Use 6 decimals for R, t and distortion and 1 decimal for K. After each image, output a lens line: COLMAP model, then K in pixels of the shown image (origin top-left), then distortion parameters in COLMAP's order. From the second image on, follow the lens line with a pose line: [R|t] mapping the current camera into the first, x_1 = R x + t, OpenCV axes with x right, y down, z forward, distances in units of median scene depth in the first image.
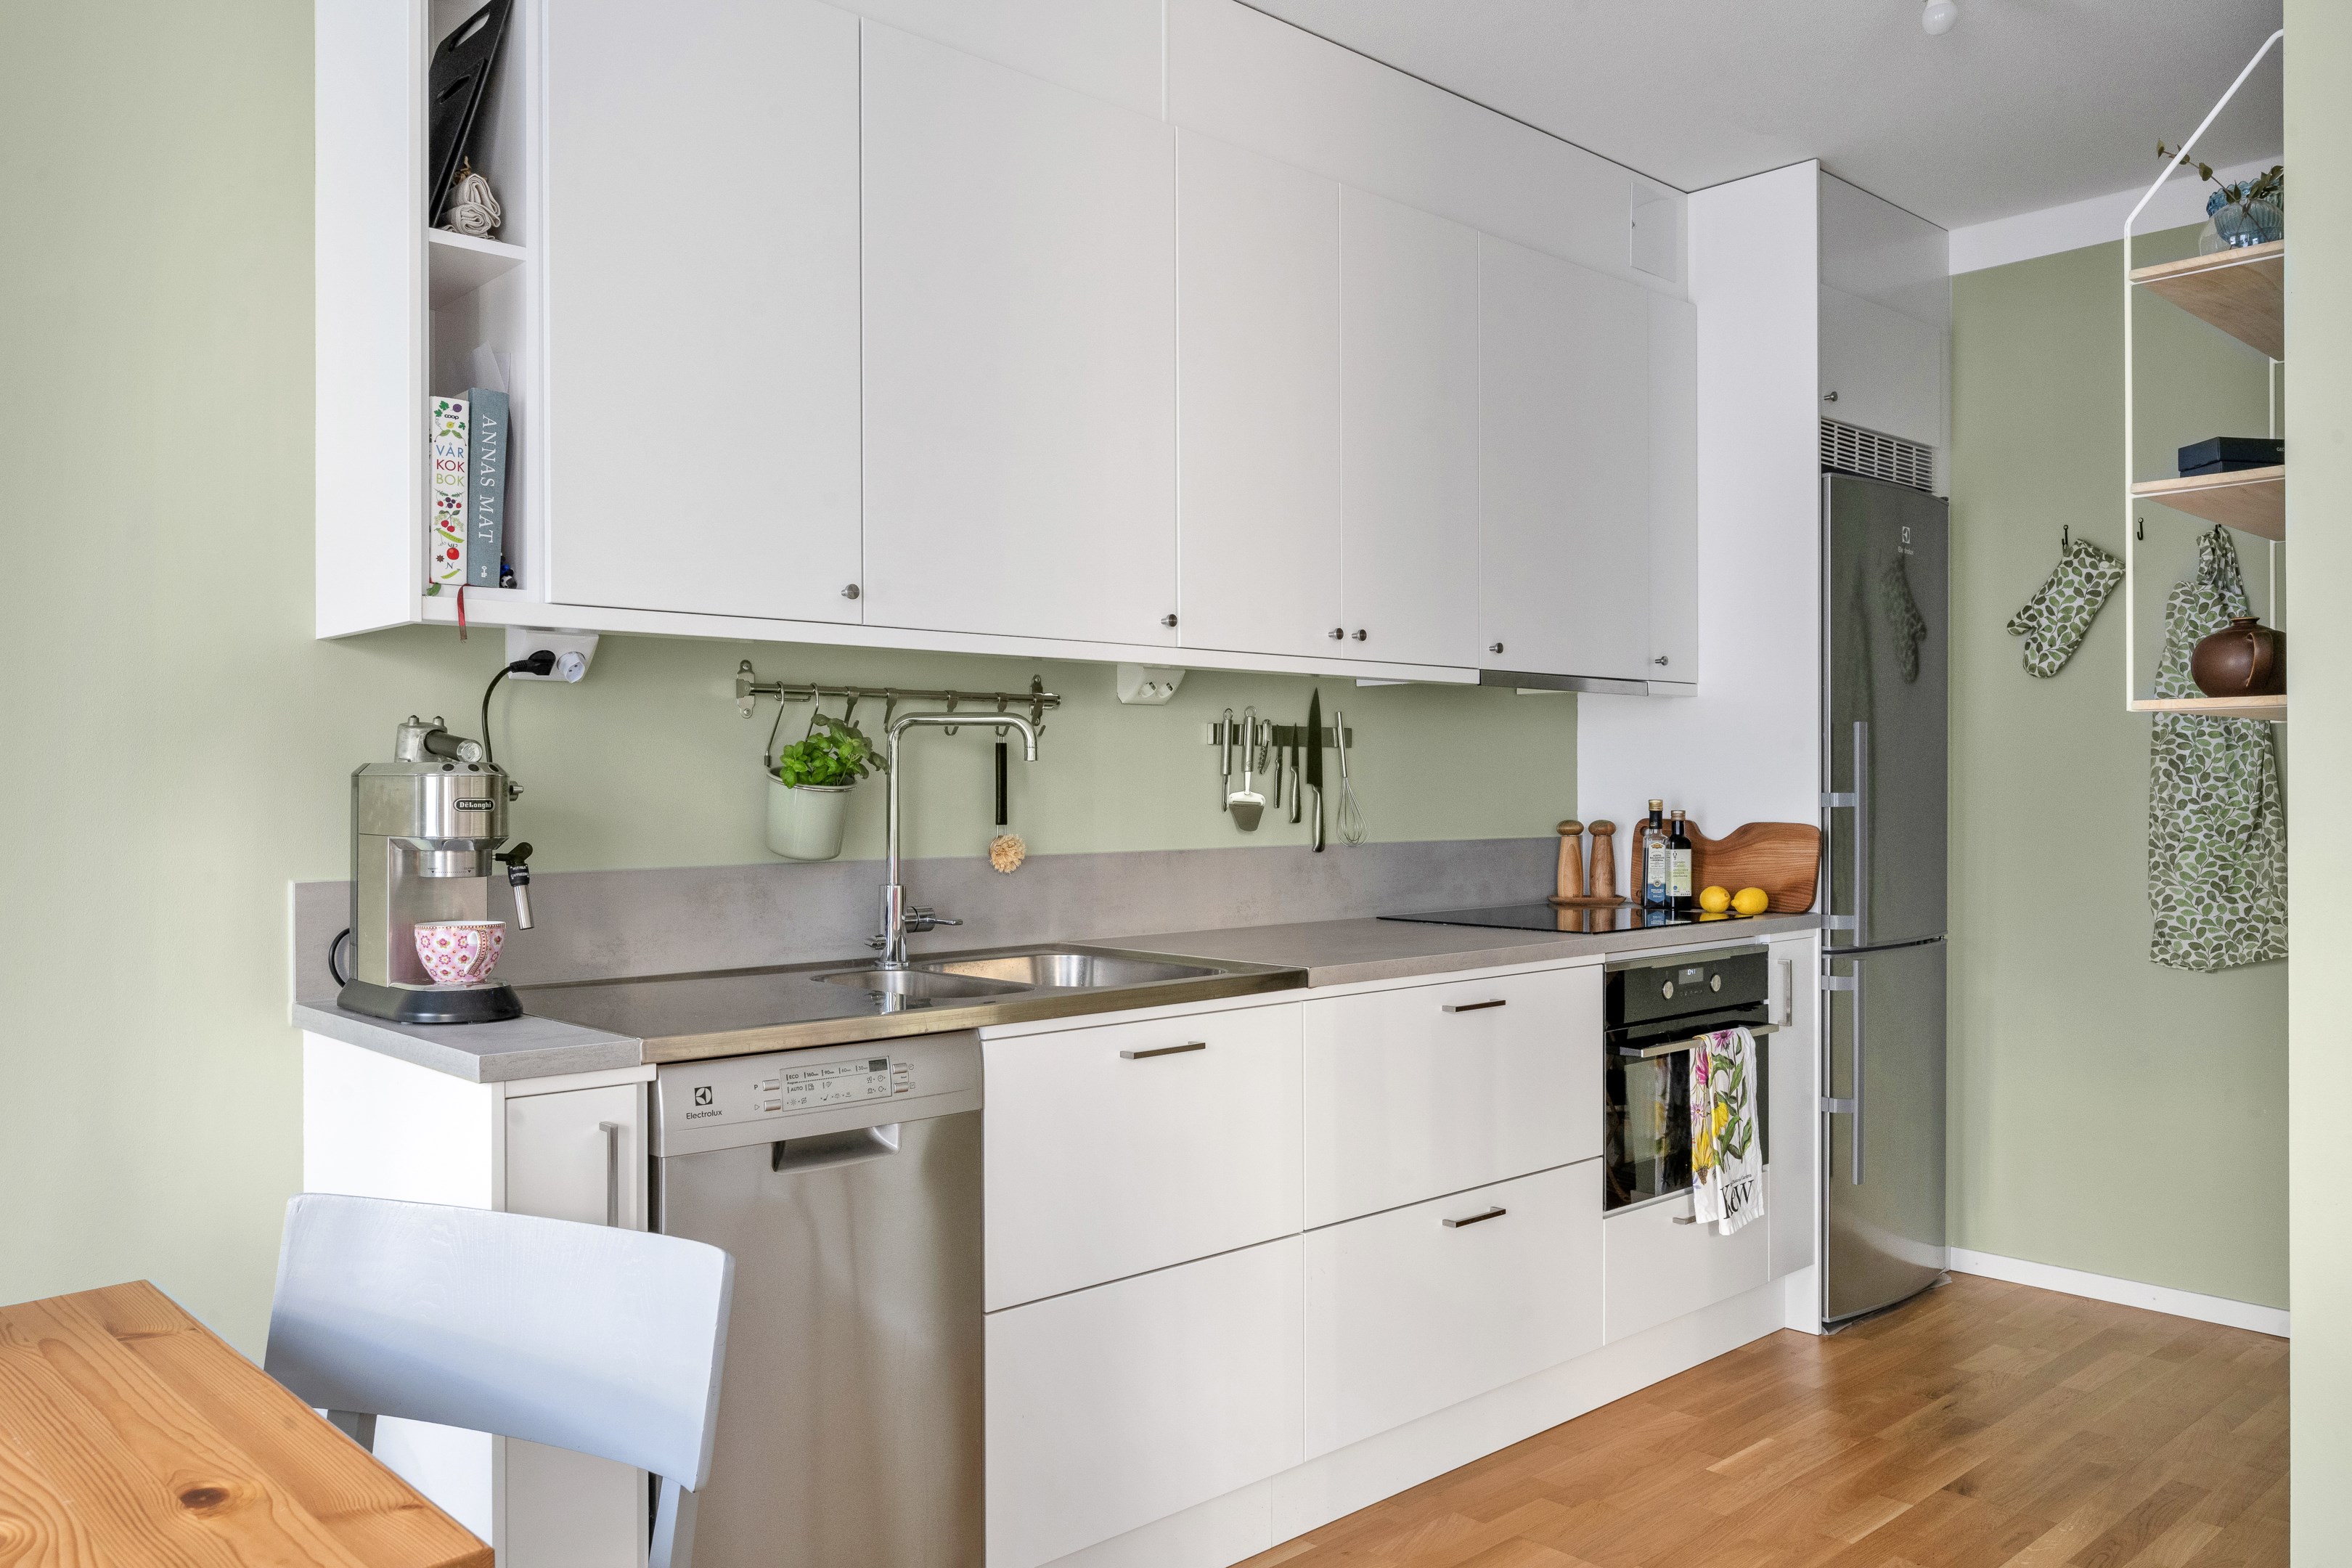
lens RADIAL K [[1738.5, 0, 1176.0], [0, 1738.5, 784.0], [0, 0, 1]] dist [-0.013778, -0.004473]
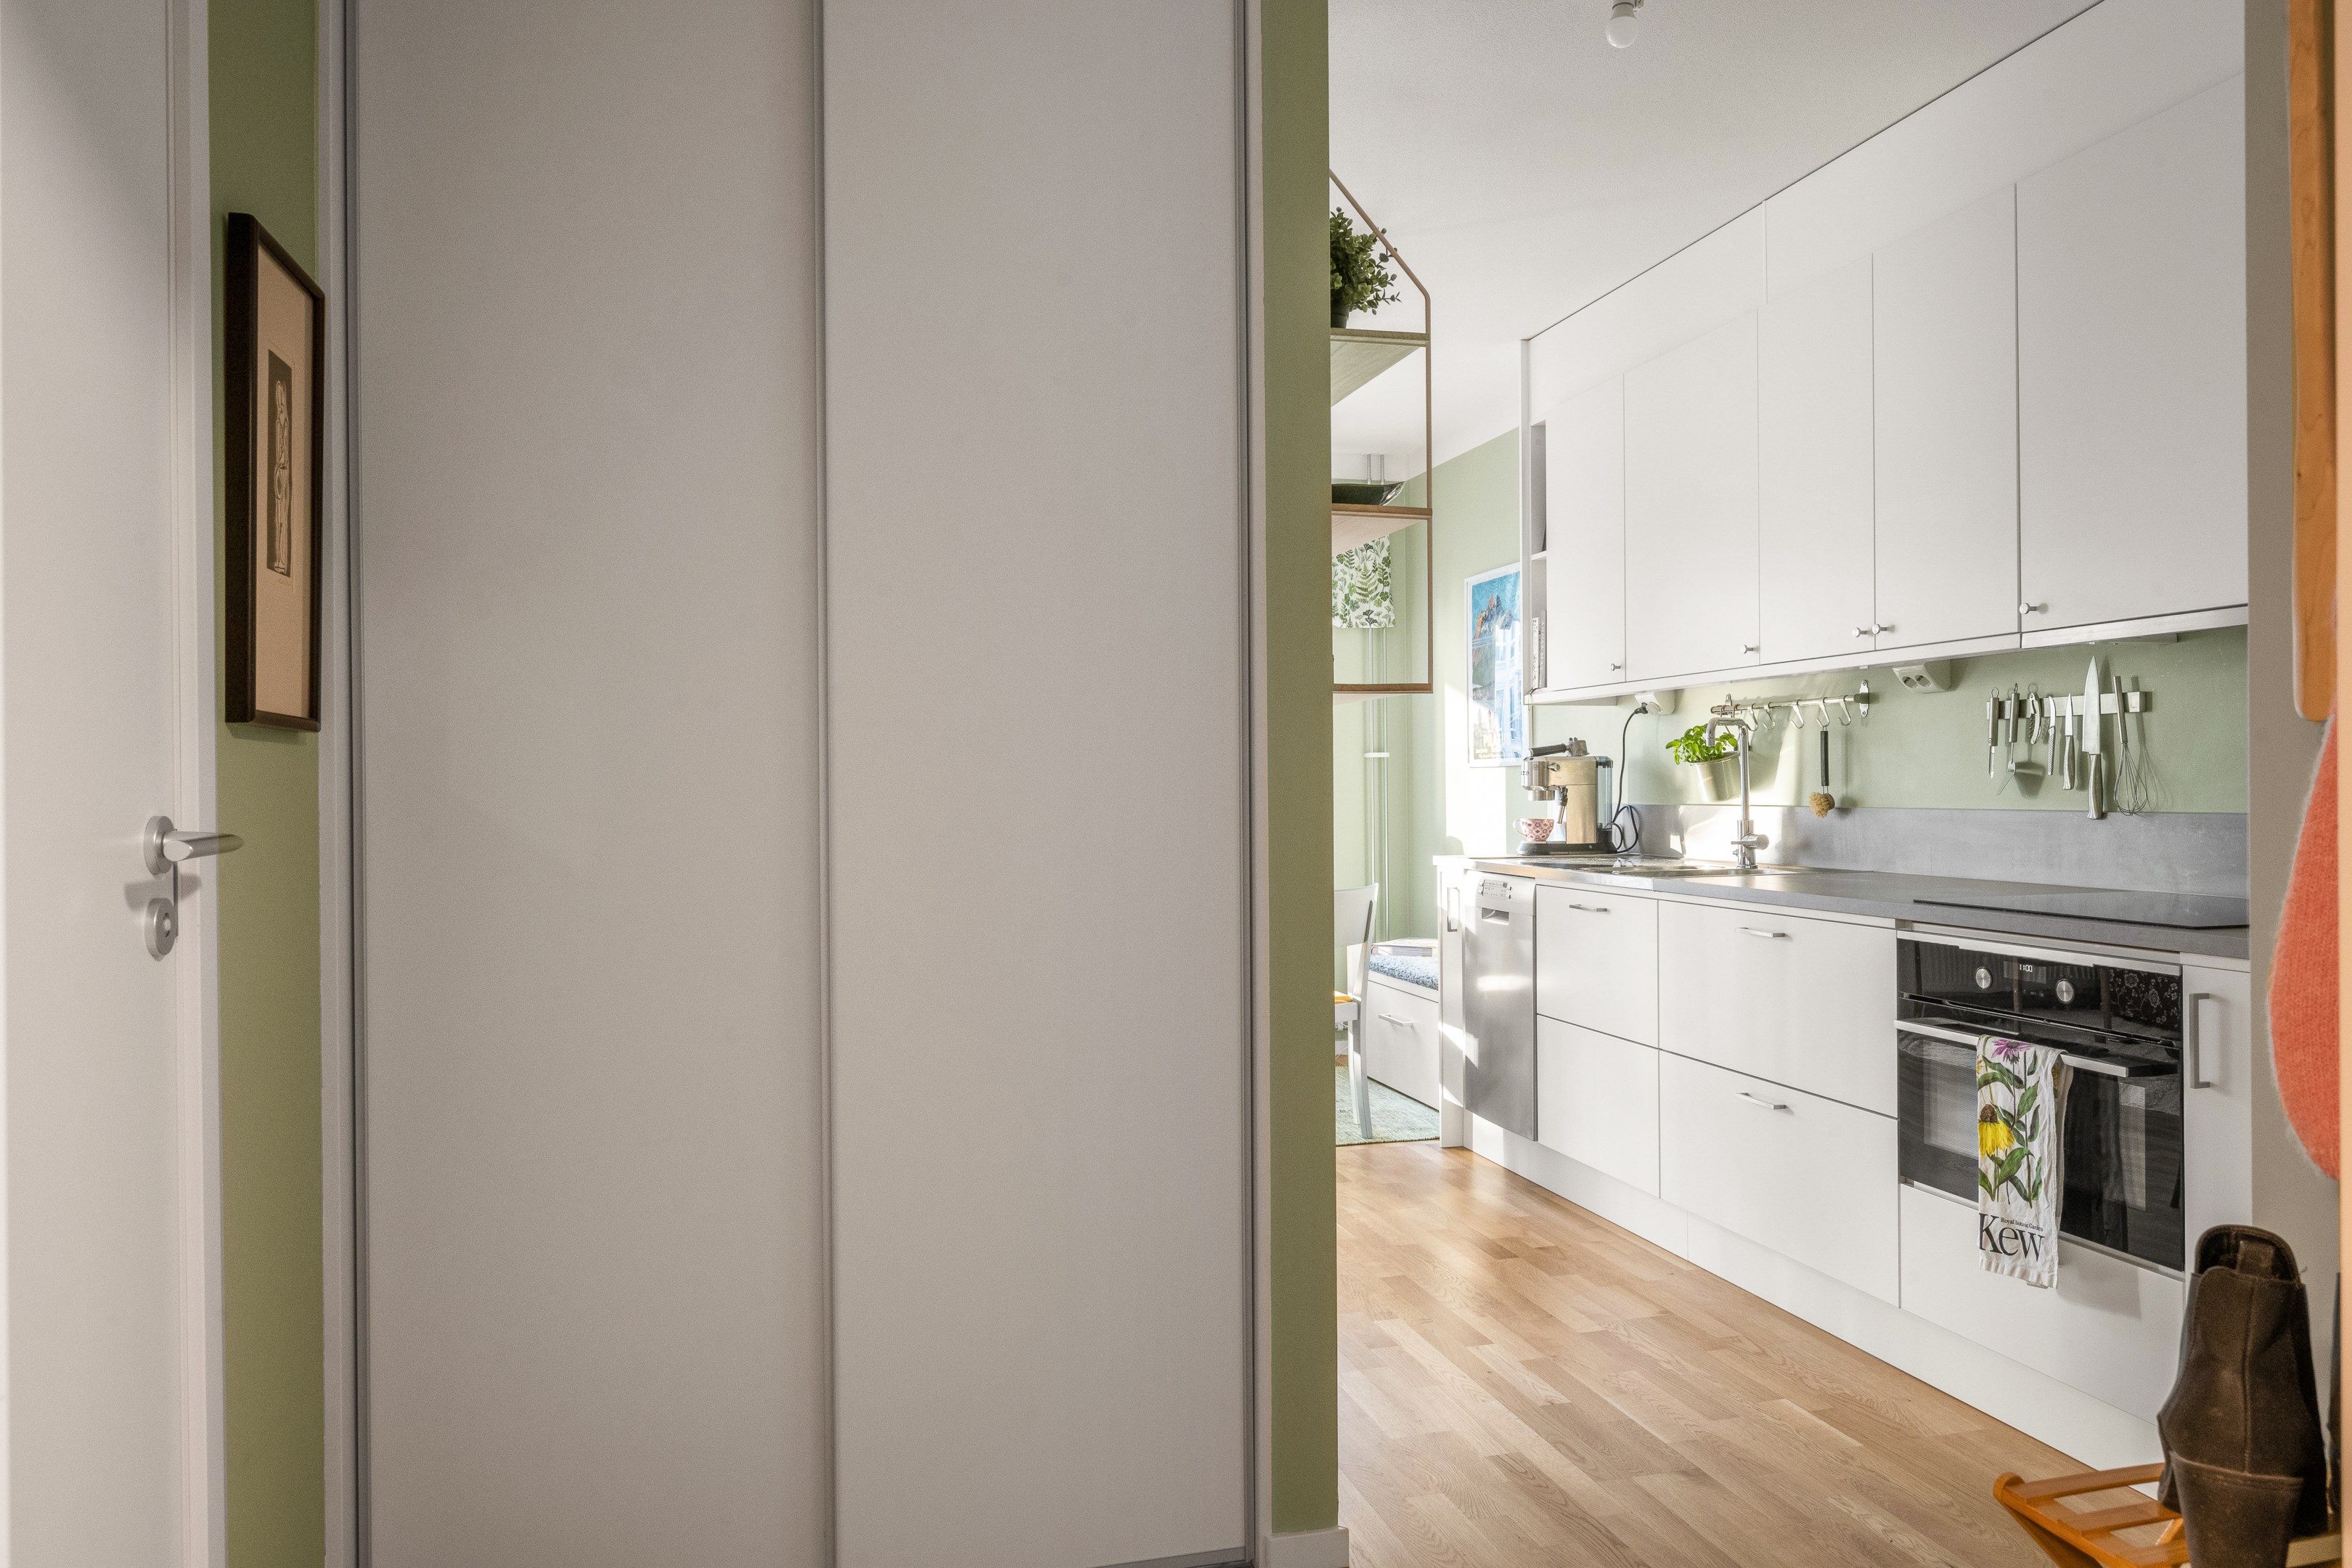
lens RADIAL K [[1541.4, 0, 1176.0], [0, 1541.4, 784.0], [0, 0, 1]] dist [-0.011561, -0.000171]
pose [[-0.466054, 0.006509, -0.884732, 1.165209], [0.012047, 0.999927, 0.001011, 0.012159], [0.884674, -0.010188, -0.466098, 0.989428]]
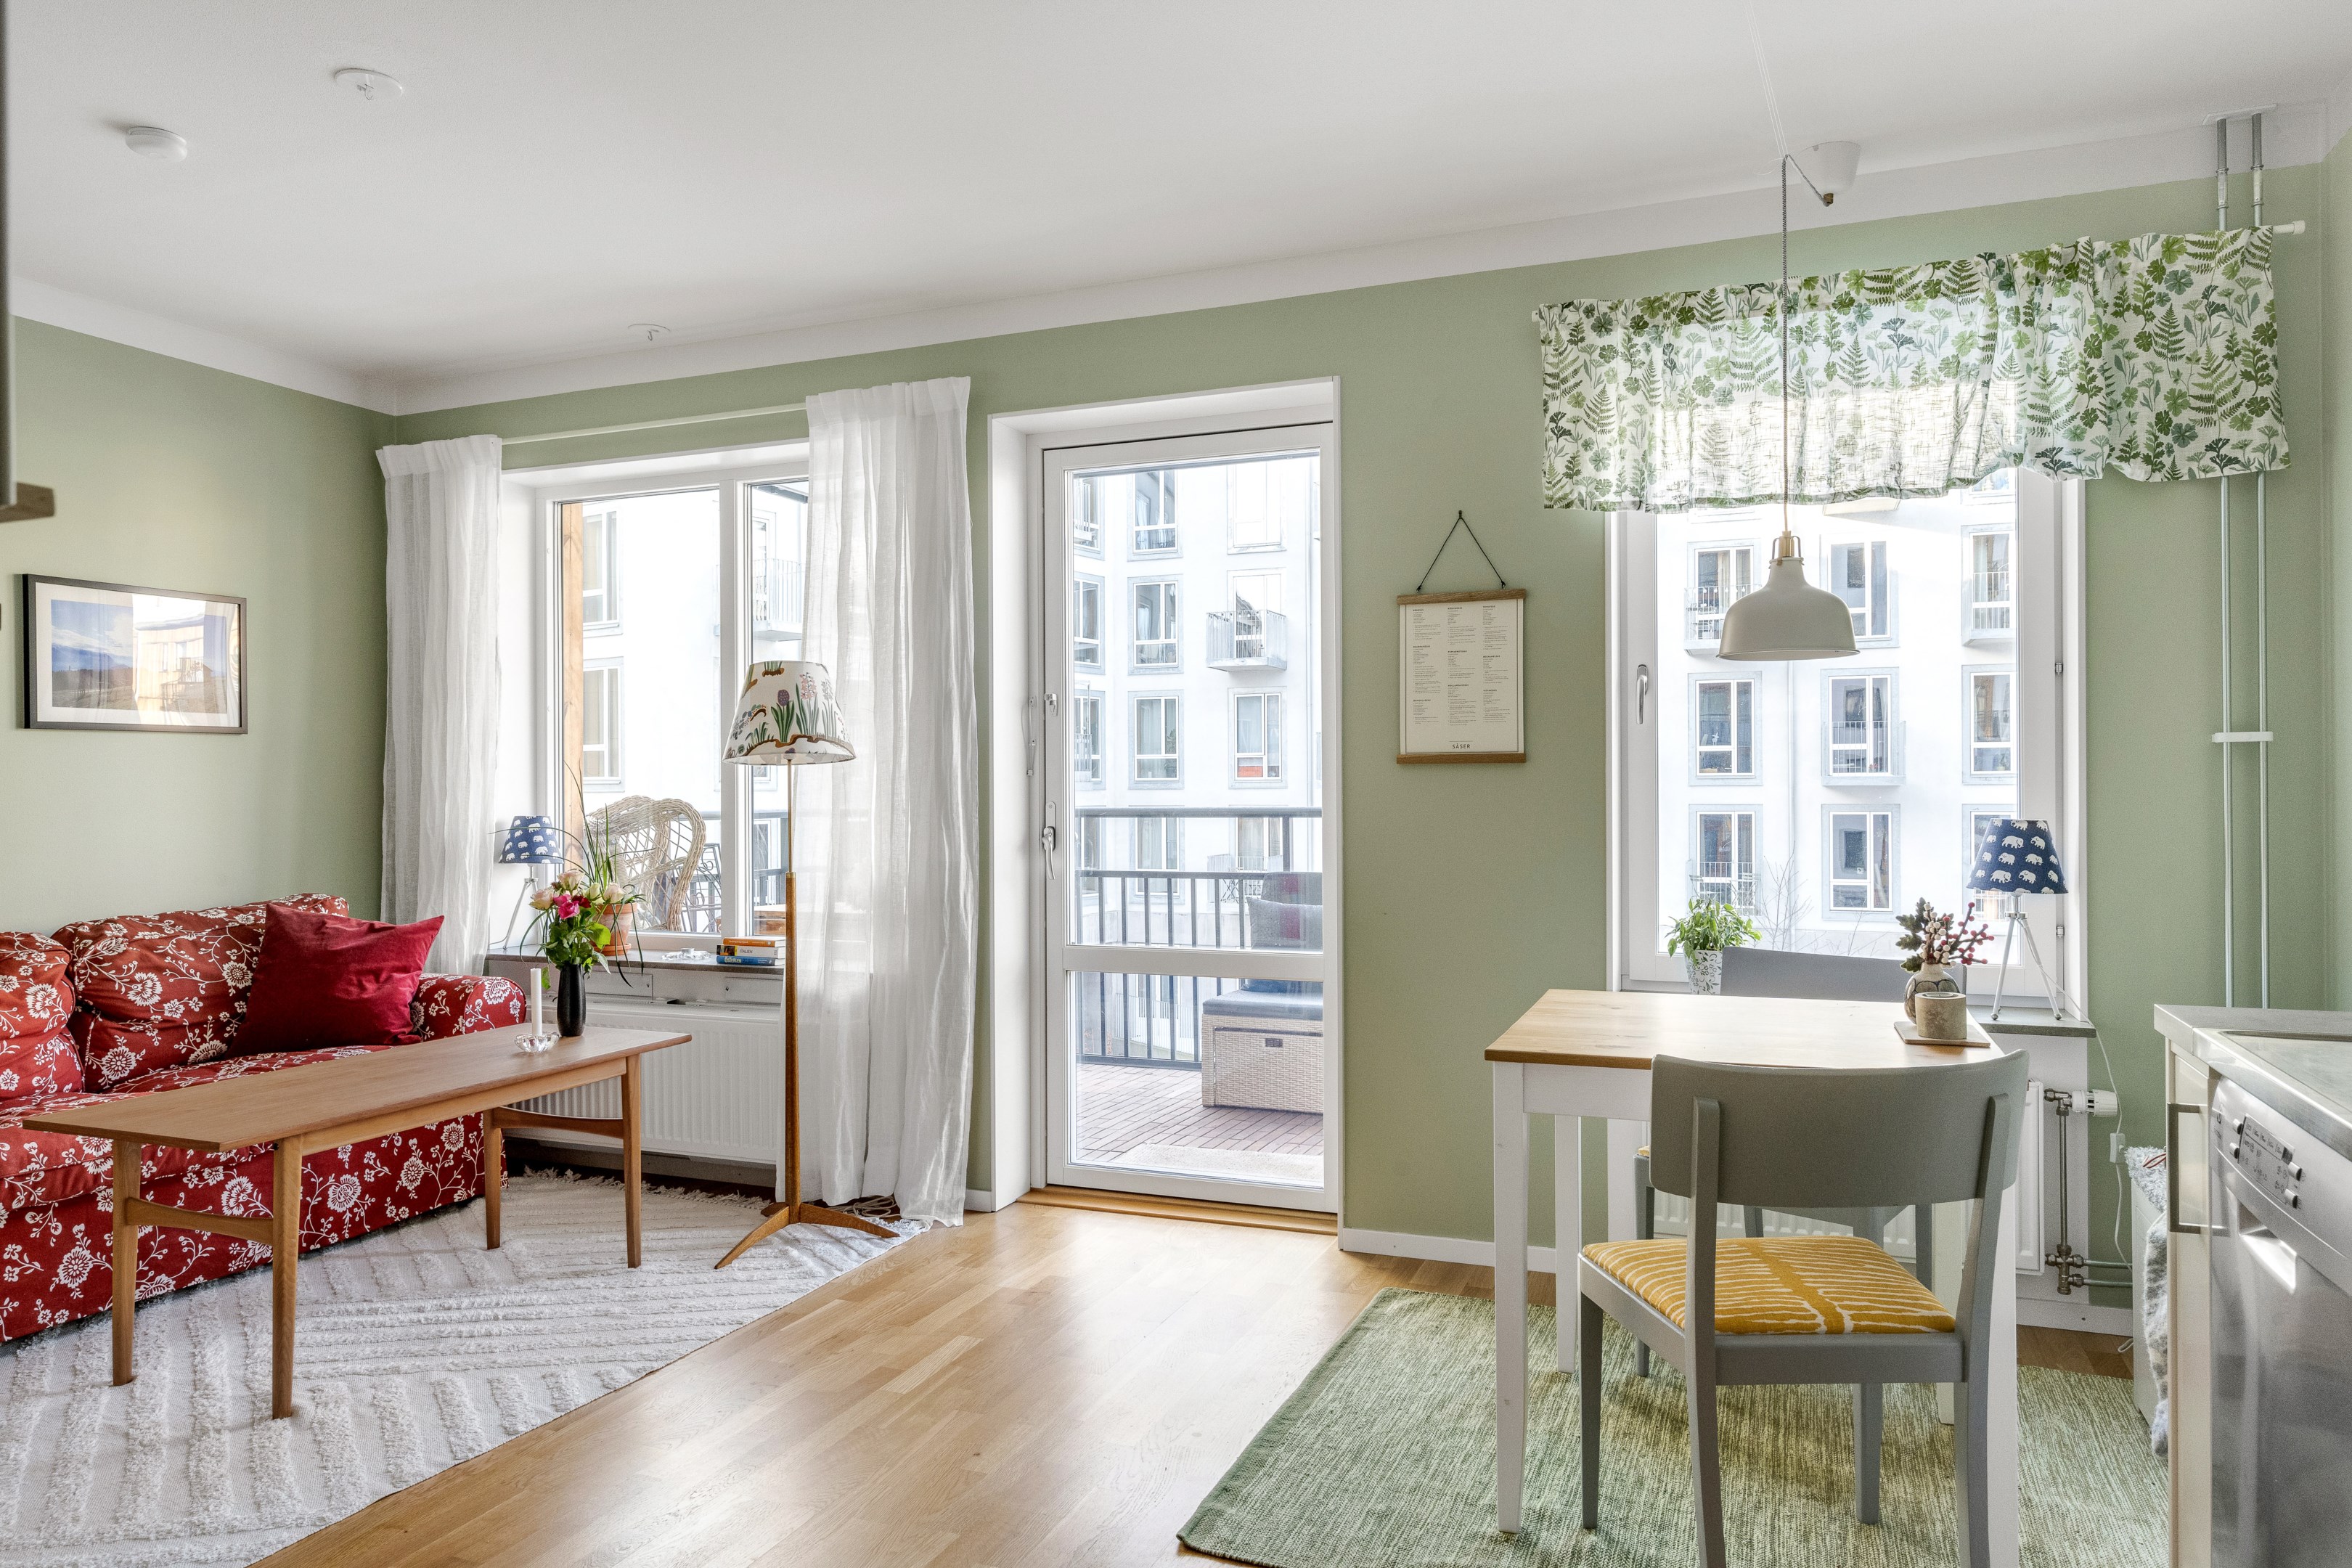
lens RADIAL K [[1503.0, 0, 1178.3], [0, 1503.0, 787.6], [0, 0, 1]] dist [-0.005982, 0.001199]
pose [[-0.900164, 0.009354, -0.435451, 0.308042], [0.010702, 0.999943, -0.000643, 0.005405], [0.435420, -0.005239, -0.900212, 0.850265]]
